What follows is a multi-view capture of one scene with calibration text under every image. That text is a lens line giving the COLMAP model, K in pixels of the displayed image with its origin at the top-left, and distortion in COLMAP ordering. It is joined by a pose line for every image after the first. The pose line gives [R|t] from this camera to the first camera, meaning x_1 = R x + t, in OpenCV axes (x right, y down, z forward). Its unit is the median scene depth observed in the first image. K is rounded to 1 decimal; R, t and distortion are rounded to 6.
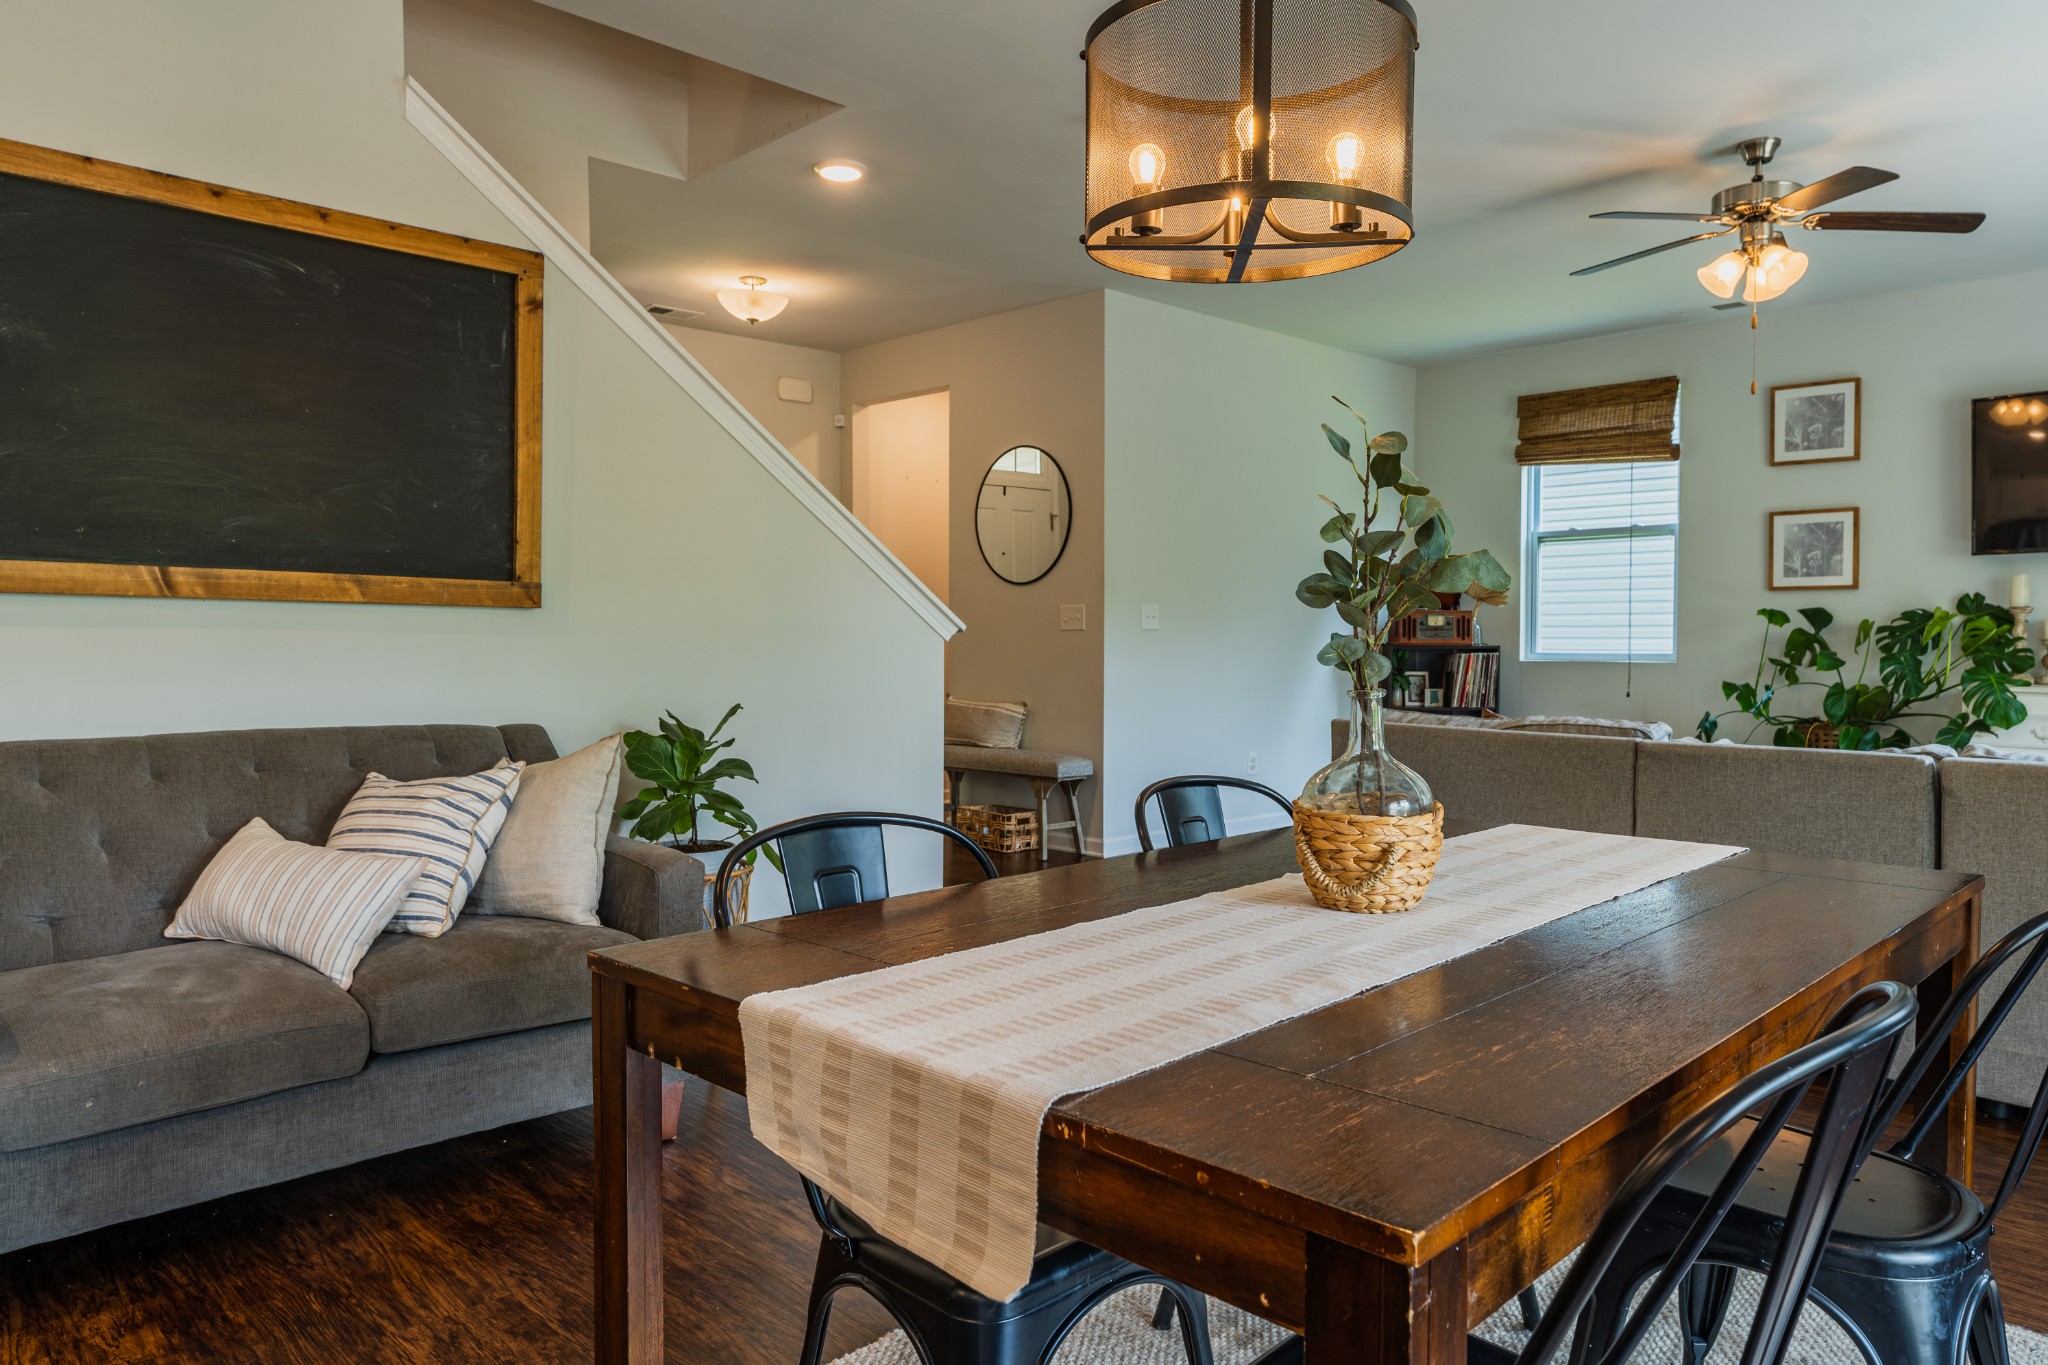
lens RADIAL K [[1358.6, 0, 1040.5], [0, 1358.6, 672.4], [0, 0, 1]] dist [-0.001016, 0.001255]
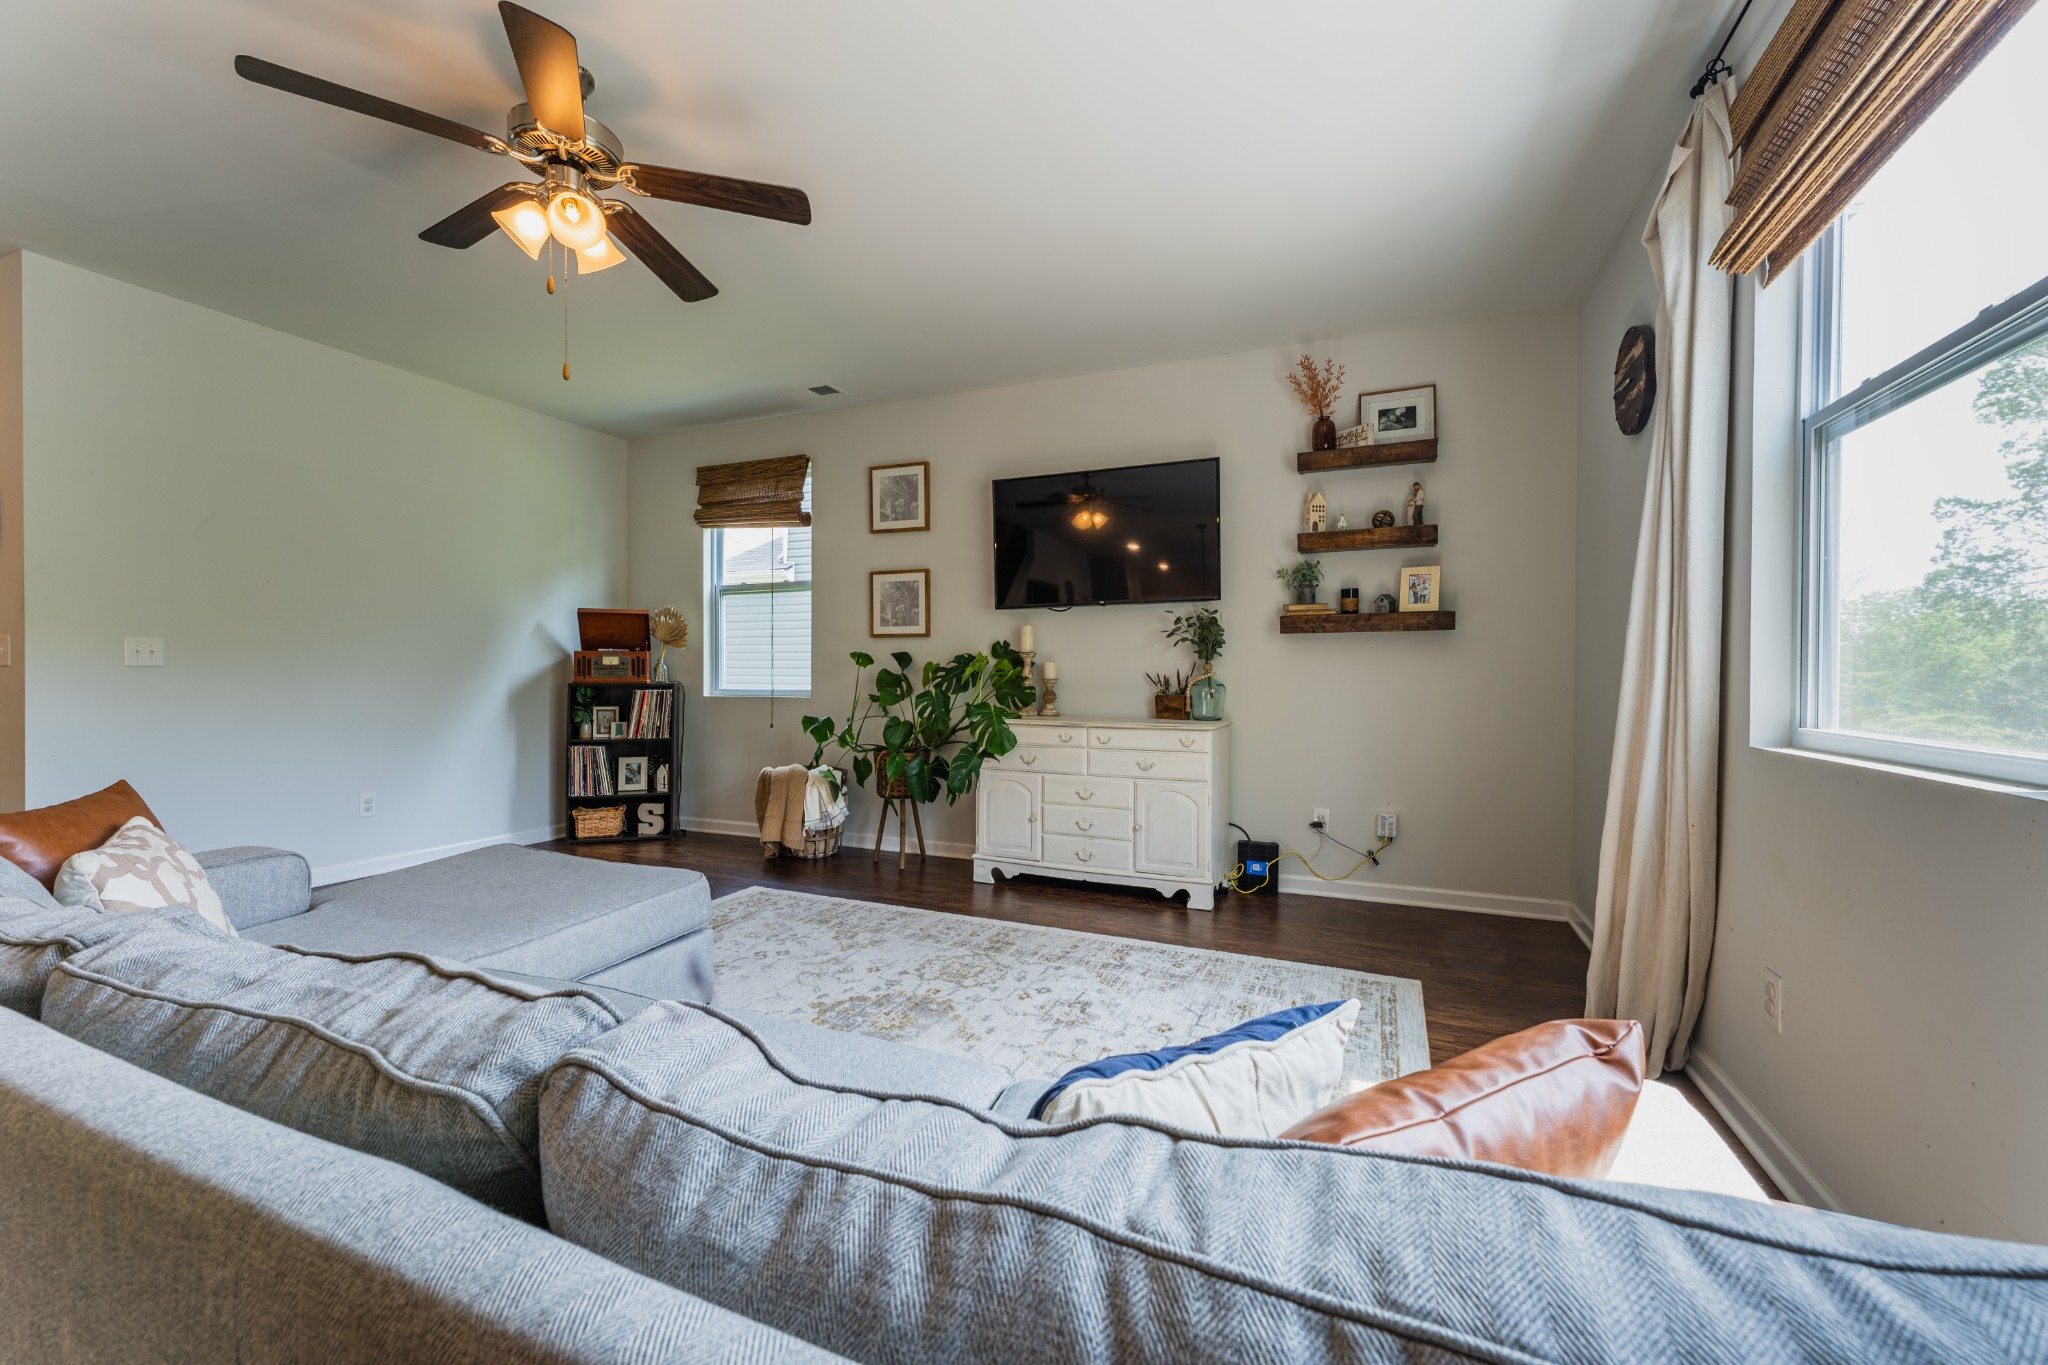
lens RADIAL K [[830.0, 0, 1020.6], [0, 830.0, 676.4], [0, 0, 1]] dist [0.002209, -0.000645]
pose [[0.921238, 0.000902, 0.388999, 0.449339], [0.007607, 0.999764, -0.020334, -0.012197], [-0.388926, 0.021691, 0.921014, 0.335320]]
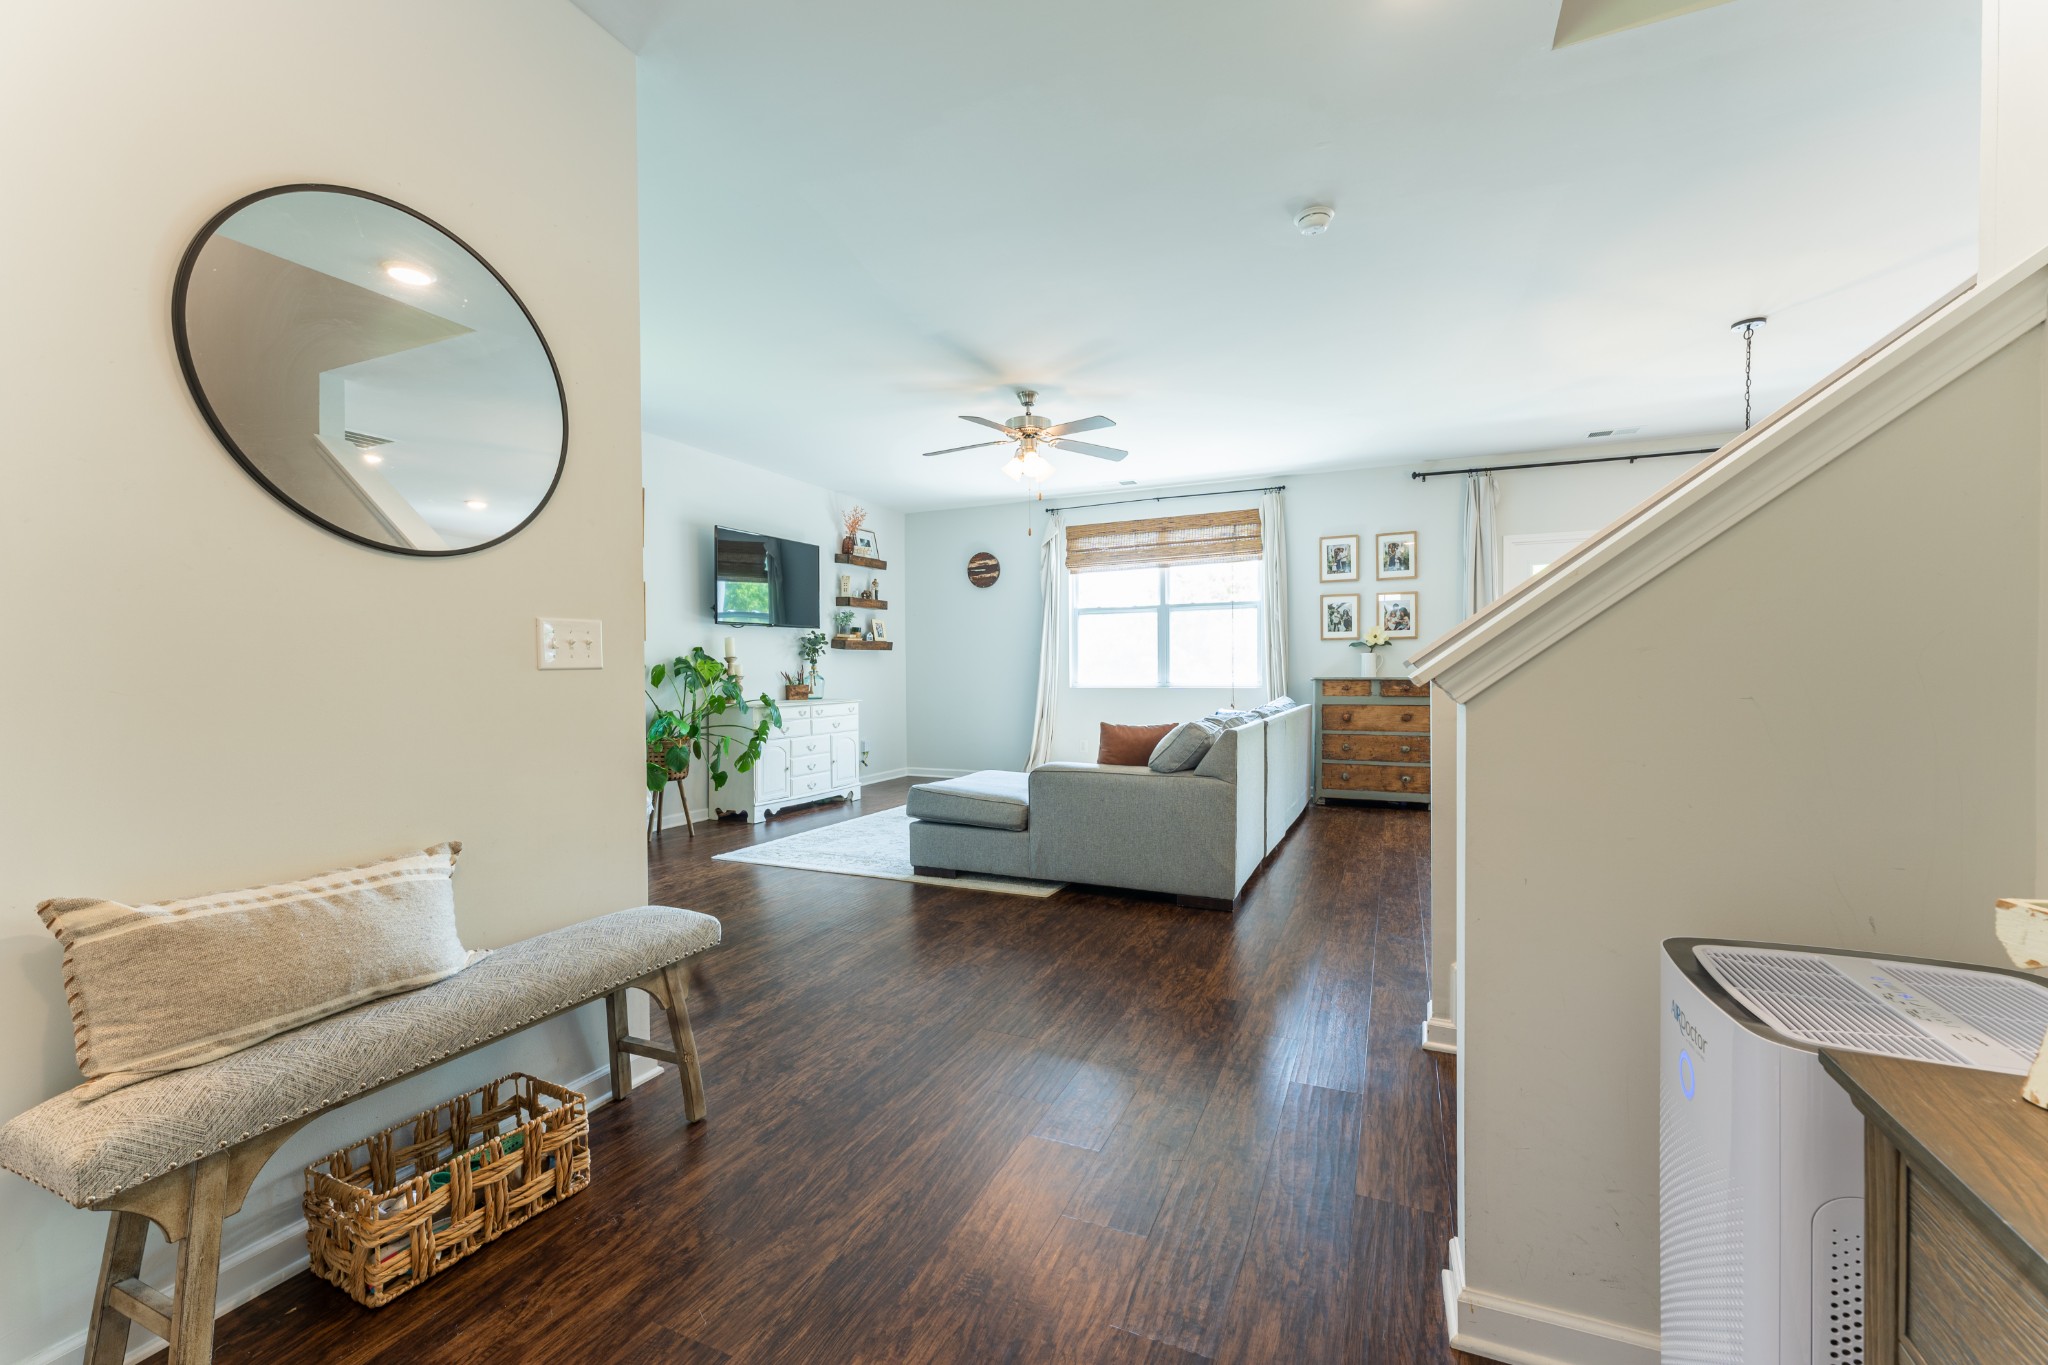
lens RADIAL K [[830.0, 0, 1035.6], [0, 830.0, 679.4], [0, 0, 1]] dist [0.002209, -0.000645]
pose [[-0.380809, -0.007389, 0.924624, -0.373934], [0.035479, 0.999115, 0.022596, -0.032656], [-0.923973, 0.041409, -0.380210, 1.098912]]
